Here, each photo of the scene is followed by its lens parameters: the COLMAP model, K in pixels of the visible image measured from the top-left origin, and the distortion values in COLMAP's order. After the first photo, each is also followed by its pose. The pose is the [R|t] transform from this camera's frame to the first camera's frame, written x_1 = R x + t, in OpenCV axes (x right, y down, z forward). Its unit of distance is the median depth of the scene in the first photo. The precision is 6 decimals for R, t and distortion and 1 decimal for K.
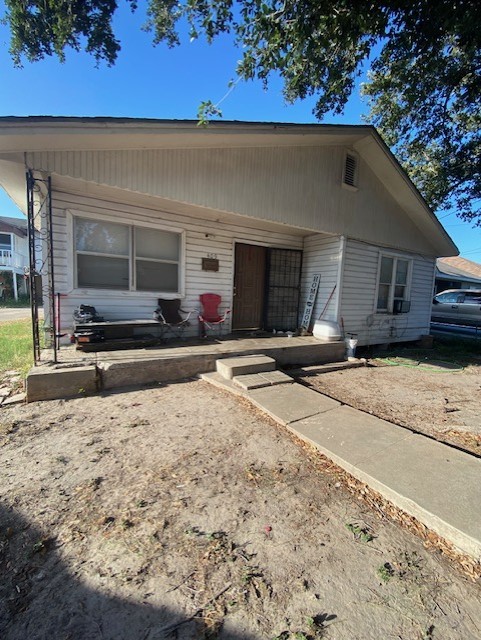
lens RADIAL K [[264.4, 0, 240.5], [0, 264.4, 320.0], [0, 0, 1]] dist [0.000710, -0.000022]
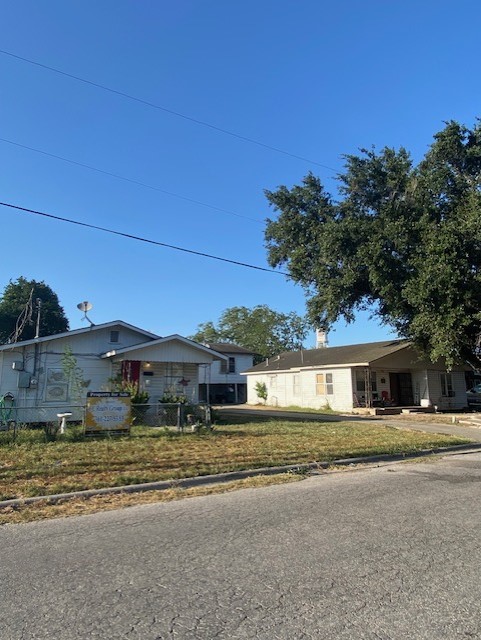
lens RADIAL K [[424.9, 0, 242.3], [0, 424.9, 311.5], [0, 0, 1]] dist [0.036120, 0.000310]
pose [[0.996826, -0.029250, 0.074048, -3.308184], [0.048658, 0.959978, -0.275817, 0.457942], [-0.063017, 0.278544, 0.958354, -6.005794]]
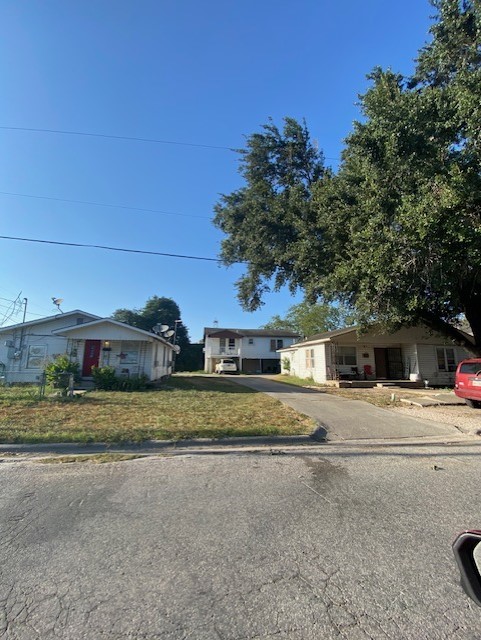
lens RADIAL K [[264.4, 0, 240.5], [0, 264.4, 320.0], [0, 0, 1]] dist [0.000710, -0.000022]
pose [[0.930548, -0.090572, -0.354791, -0.573629], [-0.008169, 0.963550, -0.267403, 0.371515], [0.366079, 0.251729, 0.895890, -3.949475]]
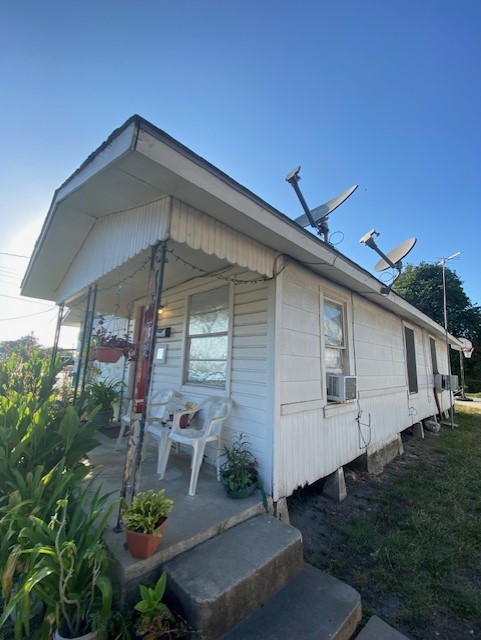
lens RADIAL K [[264.4, 0, 240.5], [0, 264.4, 320.0], [0, 0, 1]] dist [0.000710, -0.000022]
pose [[0.253543, -0.200369, -0.946345, -2.769163], [-0.116356, 0.964891, -0.235470, -0.100551], [0.960301, 0.169814, 0.221327, -0.751217]]
